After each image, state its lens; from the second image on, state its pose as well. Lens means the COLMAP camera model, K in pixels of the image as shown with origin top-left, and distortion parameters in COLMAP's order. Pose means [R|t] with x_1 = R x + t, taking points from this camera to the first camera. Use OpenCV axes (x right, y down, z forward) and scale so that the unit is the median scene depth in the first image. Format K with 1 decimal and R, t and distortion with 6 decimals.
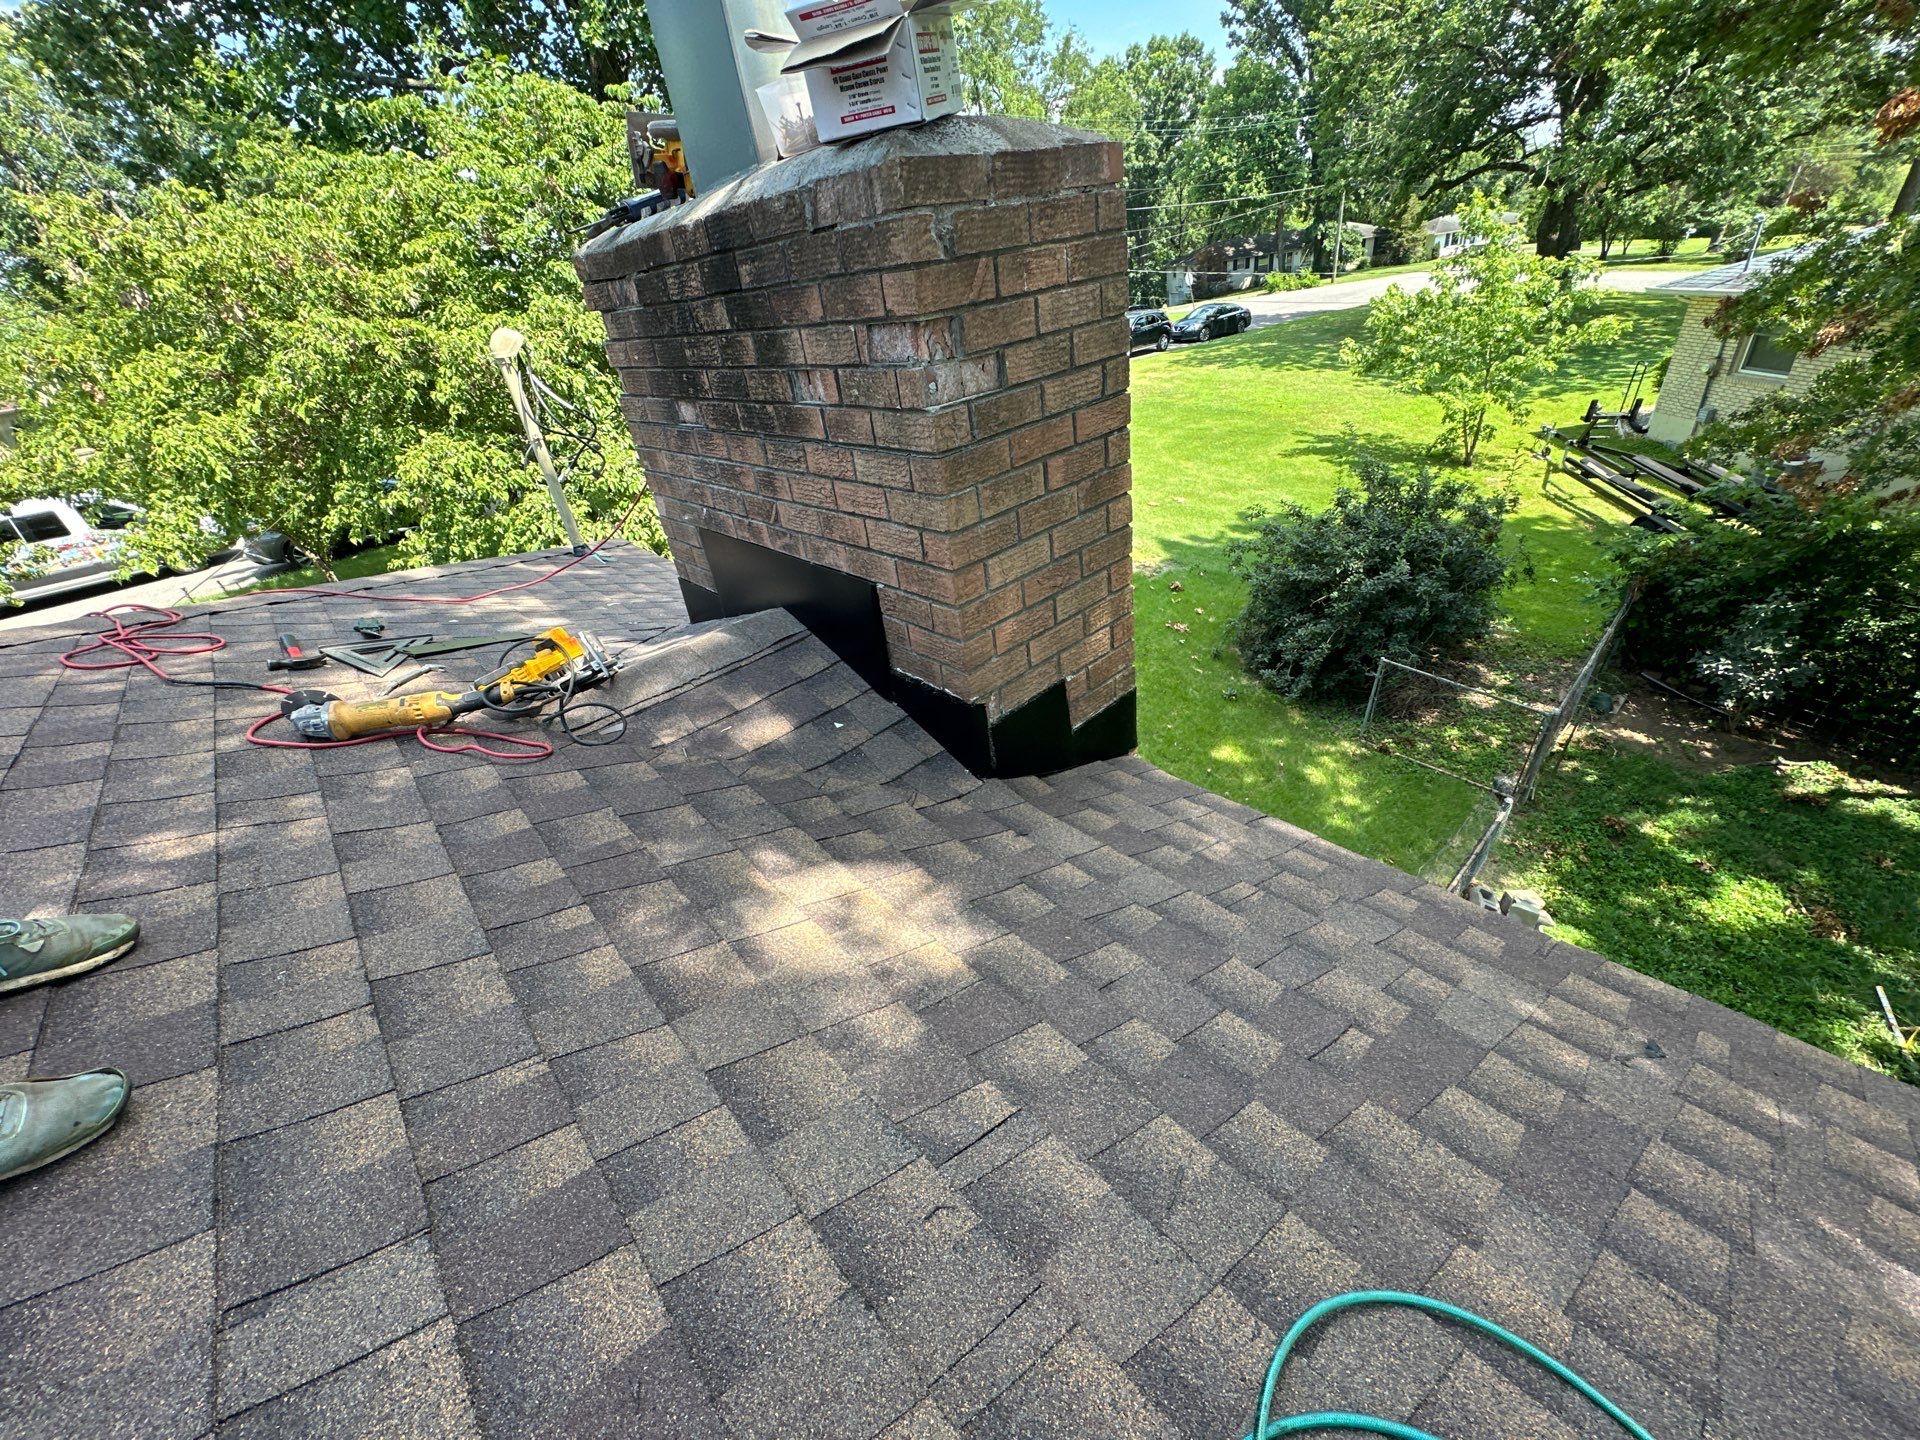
lens RADIAL K [[757.1, 0, 961.3], [0, 757.1, 721.5], [0, 0, 1]] dist [-0.005765, 0.000518]
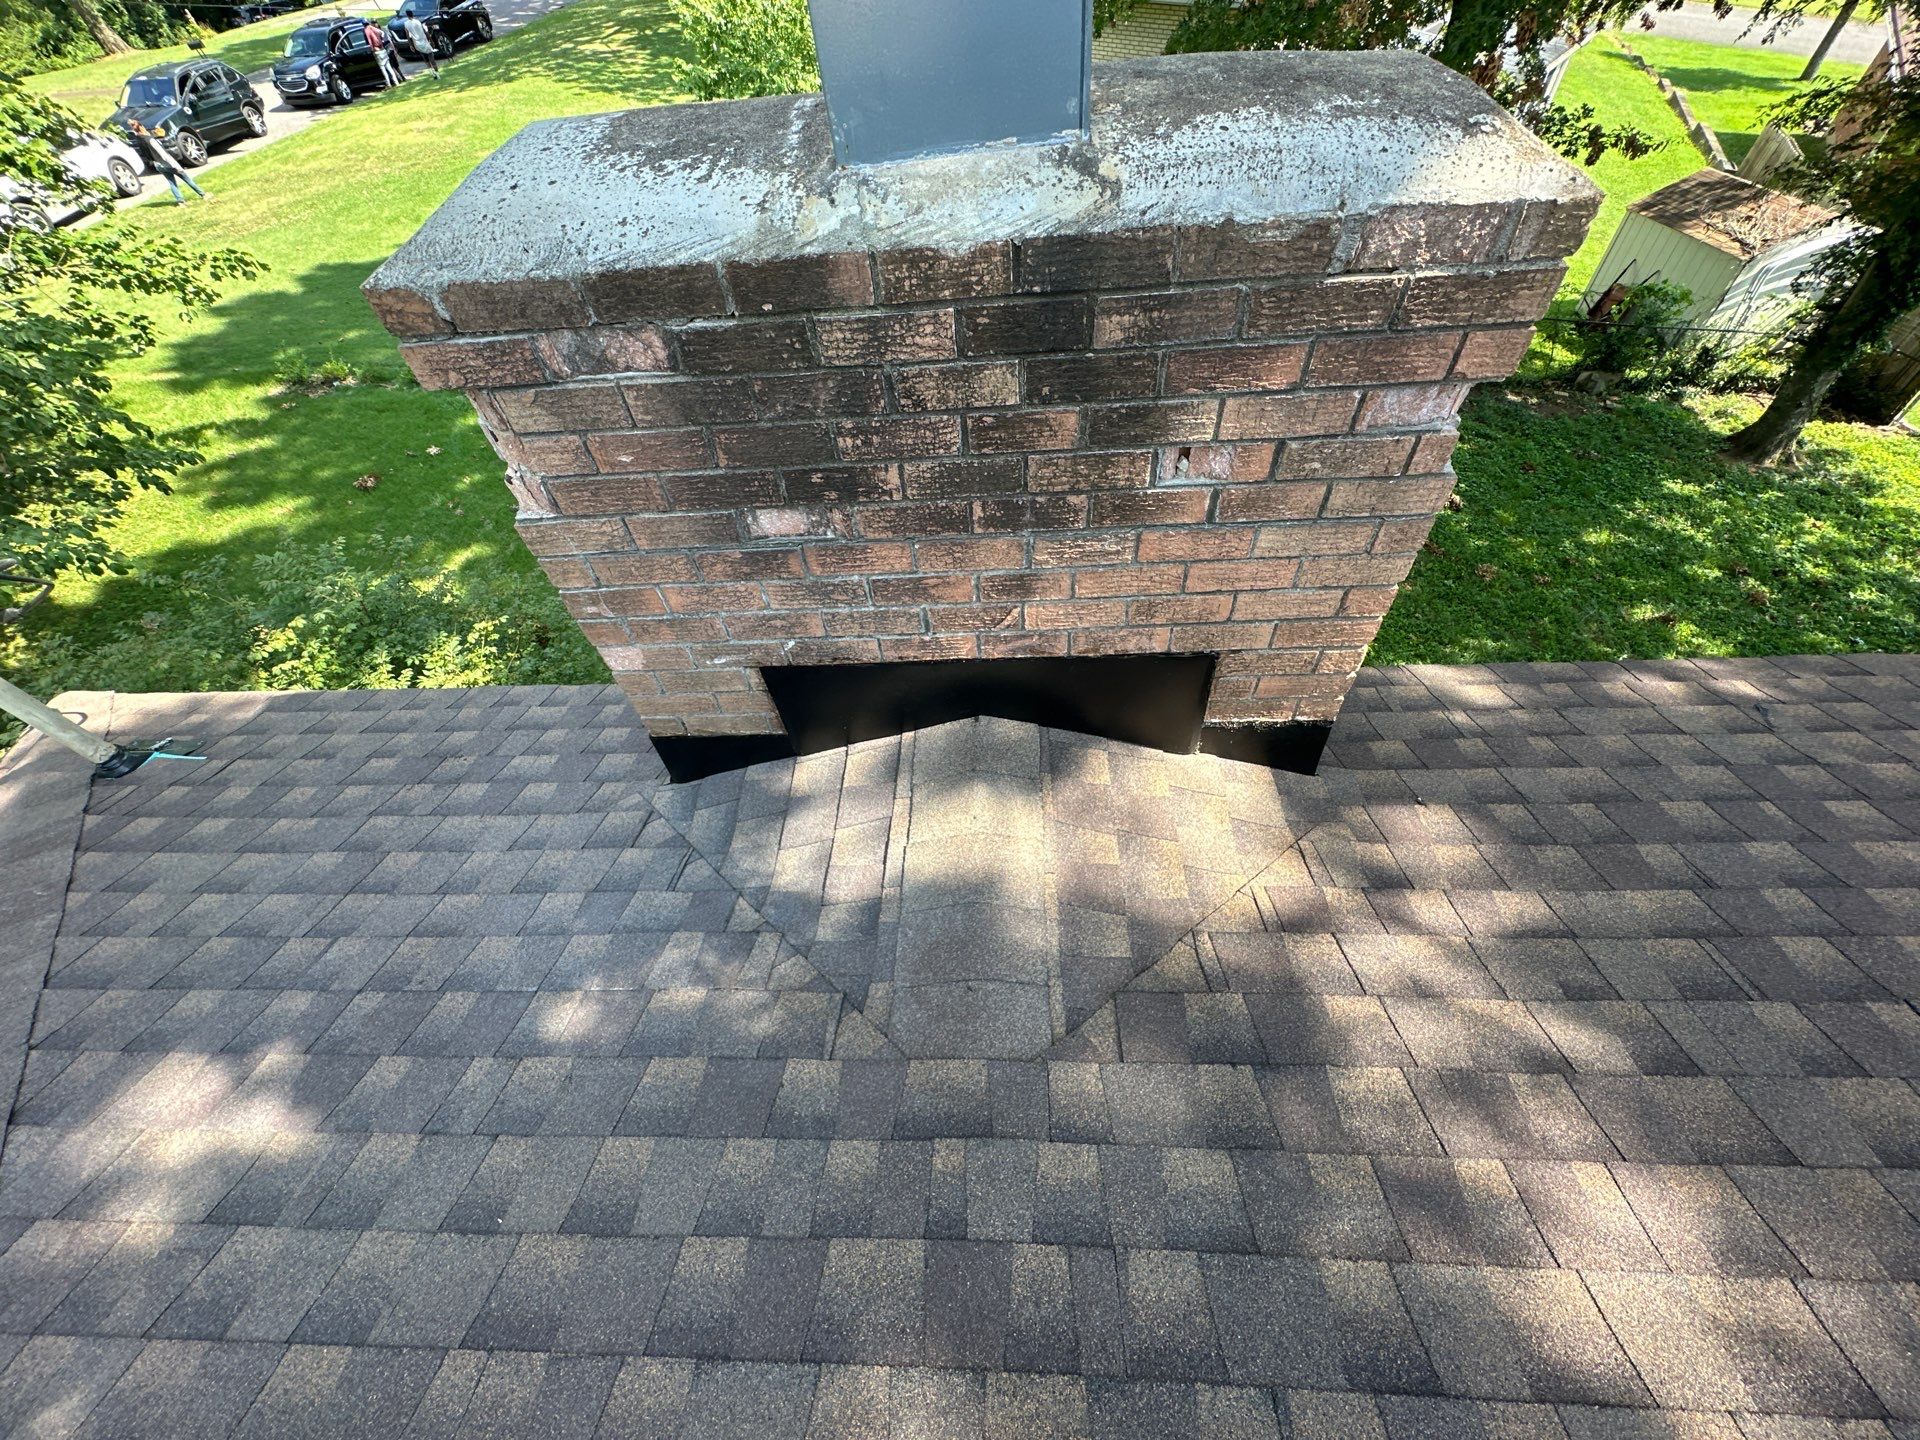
lens RADIAL K [[757.1, 0, 965.3], [0, 757.1, 720.2], [0, 0, 1]] dist [-0.005765, 0.000518]
pose [[0.698959, -0.511734, 0.499585, -0.173550], [0.363360, 0.855789, 0.368231, -0.119345], [-0.615976, -0.075849, 0.784105, 0.113488]]
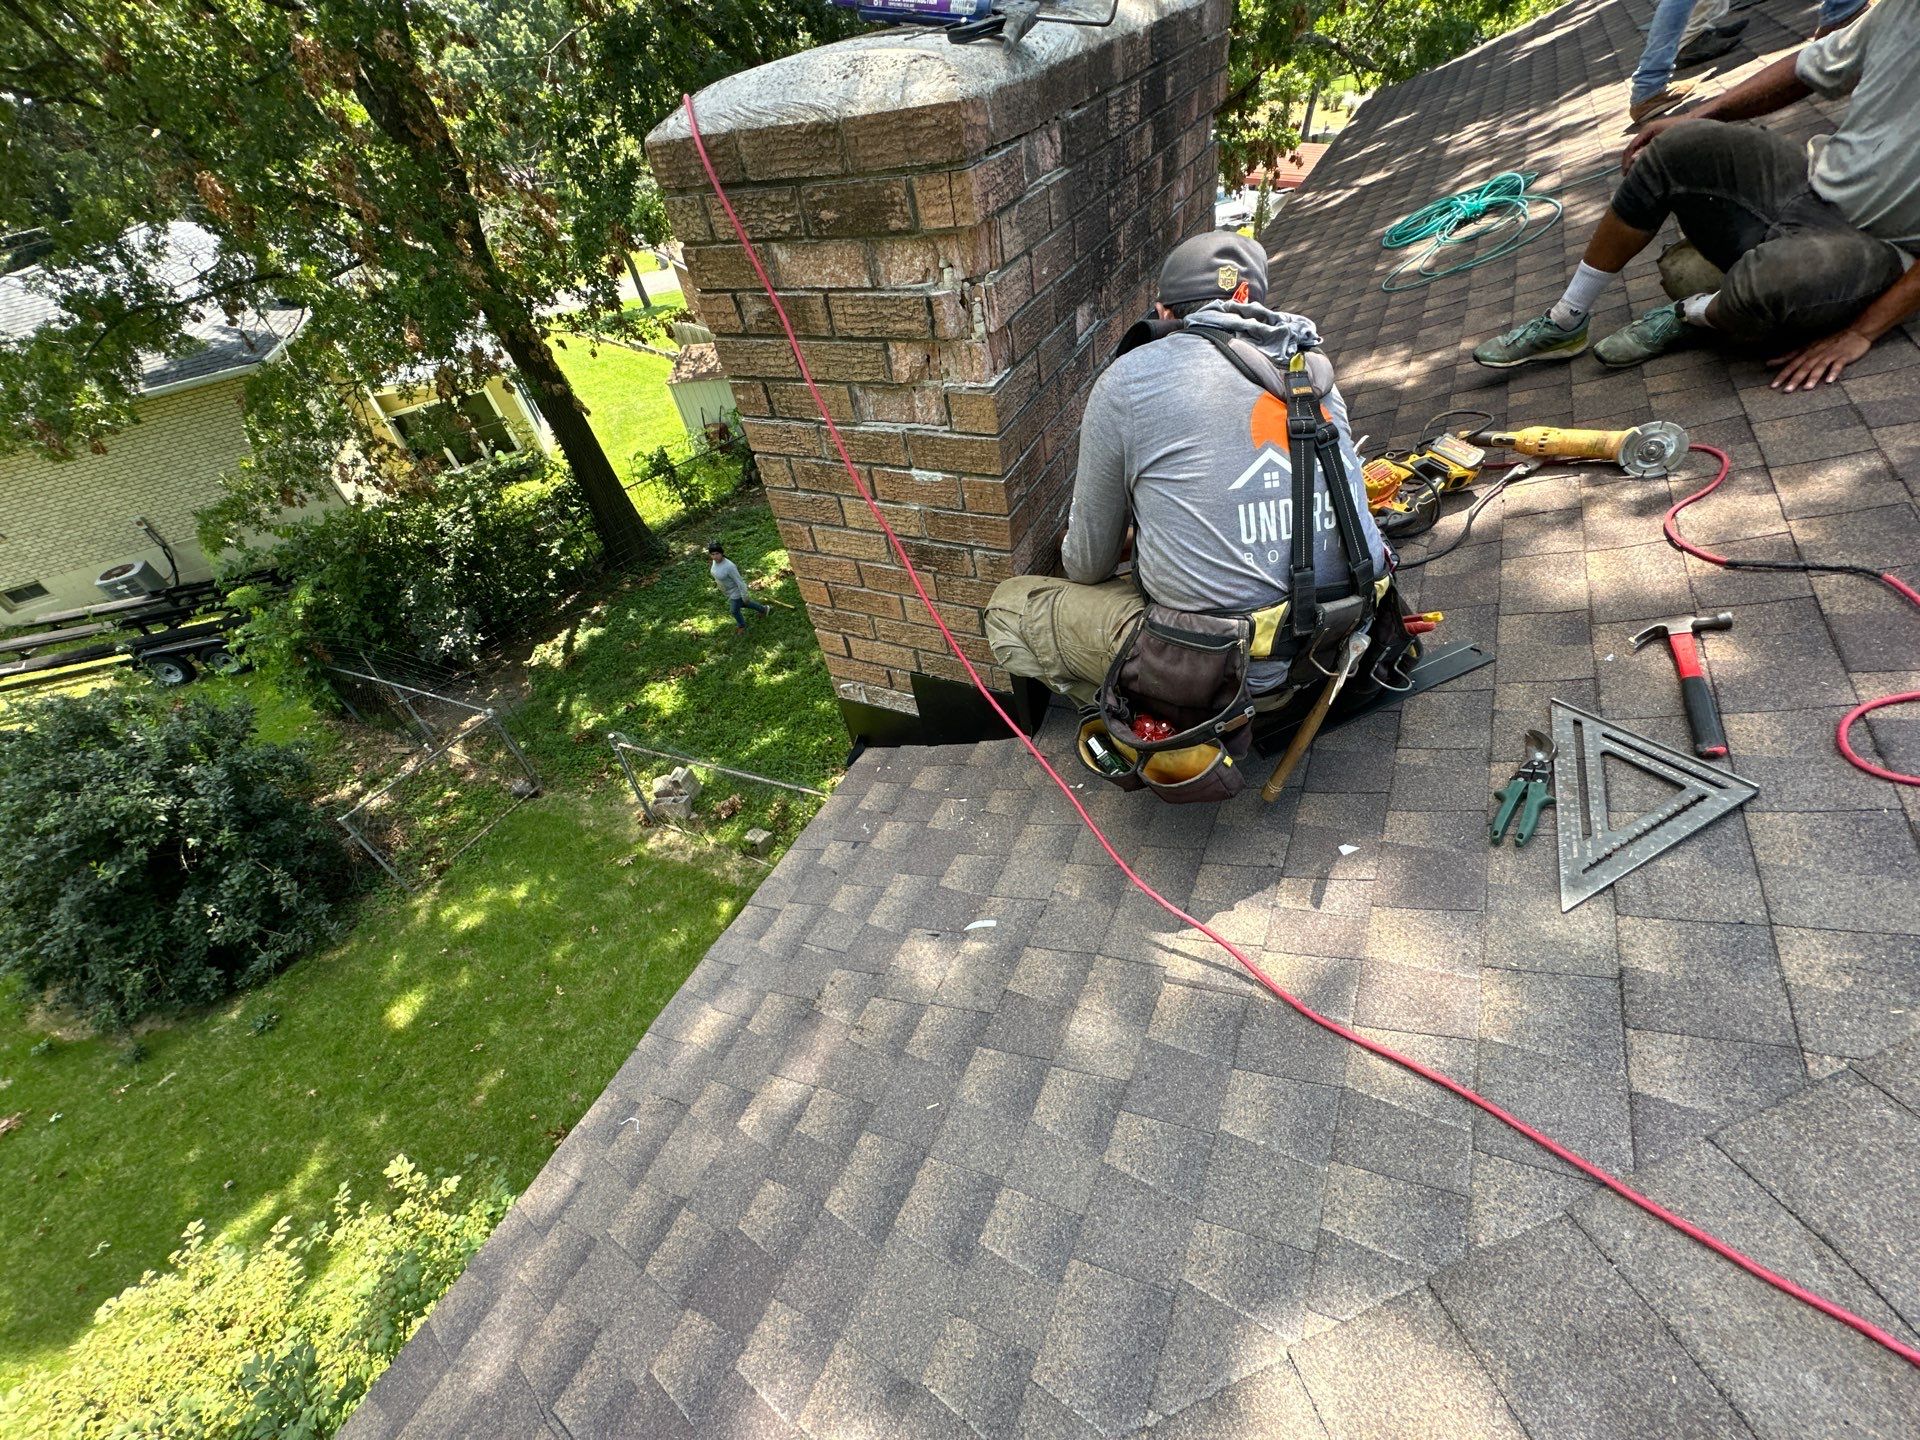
lens RADIAL K [[757.1, 0, 957.6], [0, 757.1, 720.2], [0, 0, 1]] dist [-0.005765, 0.000518]
pose [[-0.321434, -0.516445, 0.793703, -0.295669], [0.651347, 0.487814, 0.581192, -0.193575], [-0.687333, 0.703791, 0.179585, 0.328400]]
